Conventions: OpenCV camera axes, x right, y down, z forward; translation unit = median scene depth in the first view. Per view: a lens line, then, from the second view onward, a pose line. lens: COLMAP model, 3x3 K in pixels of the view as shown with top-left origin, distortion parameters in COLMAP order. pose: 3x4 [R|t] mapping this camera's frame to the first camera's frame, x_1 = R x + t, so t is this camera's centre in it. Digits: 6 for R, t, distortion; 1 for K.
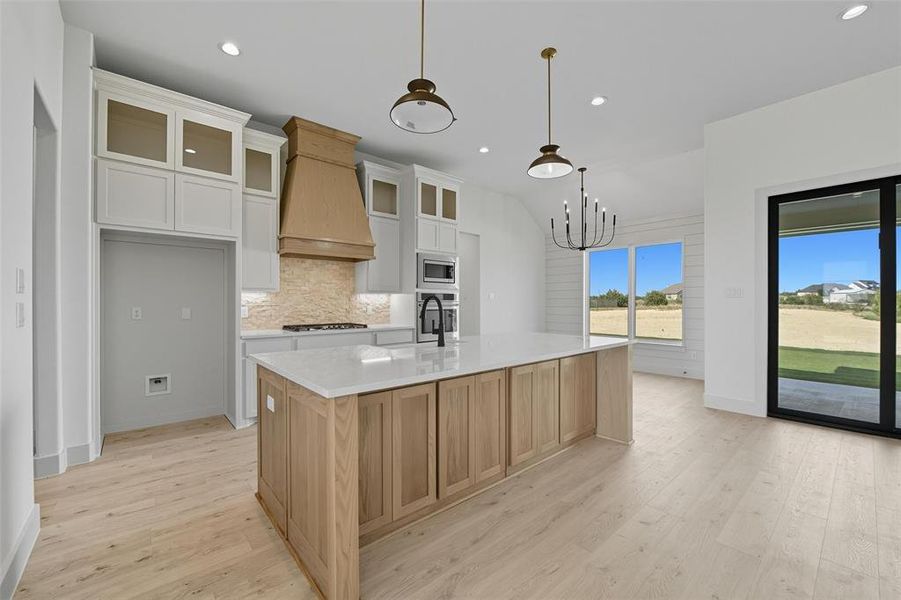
lens RADIAL K [[360.8, 0, 453.3], [0, 360.8, 303.9], [0, 0, 1]] dist [-0.010746, 0.000084]
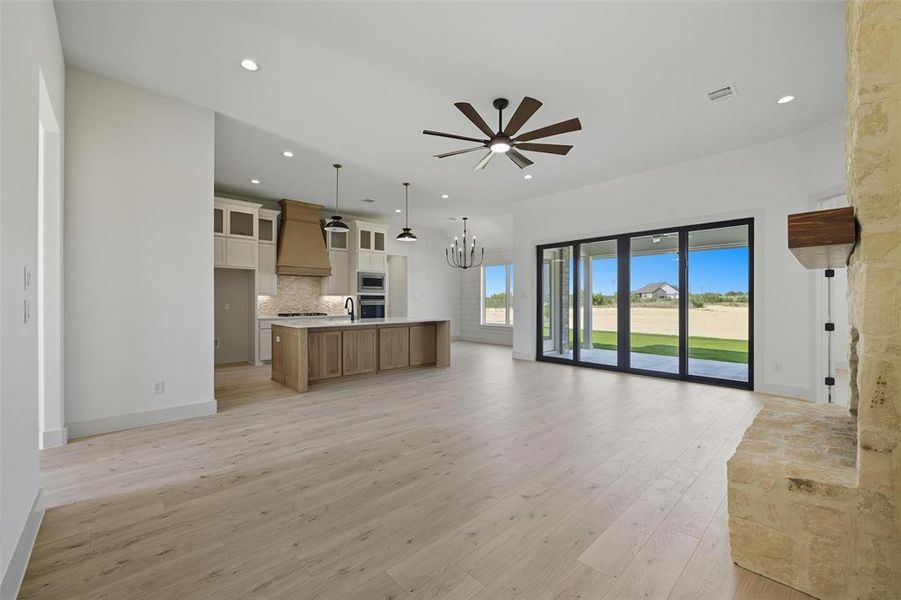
lens RADIAL K [[360.8, 0, 453.9], [0, 360.8, 300.6], [0, 0, 1]] dist [-0.010746, 0.000084]
pose [[0.999320, 0.000071, 0.036870, 0.302913], [0.000068, 0.999993, -0.003784, 0.001244], [-0.036870, 0.003783, 0.999313, -0.746038]]
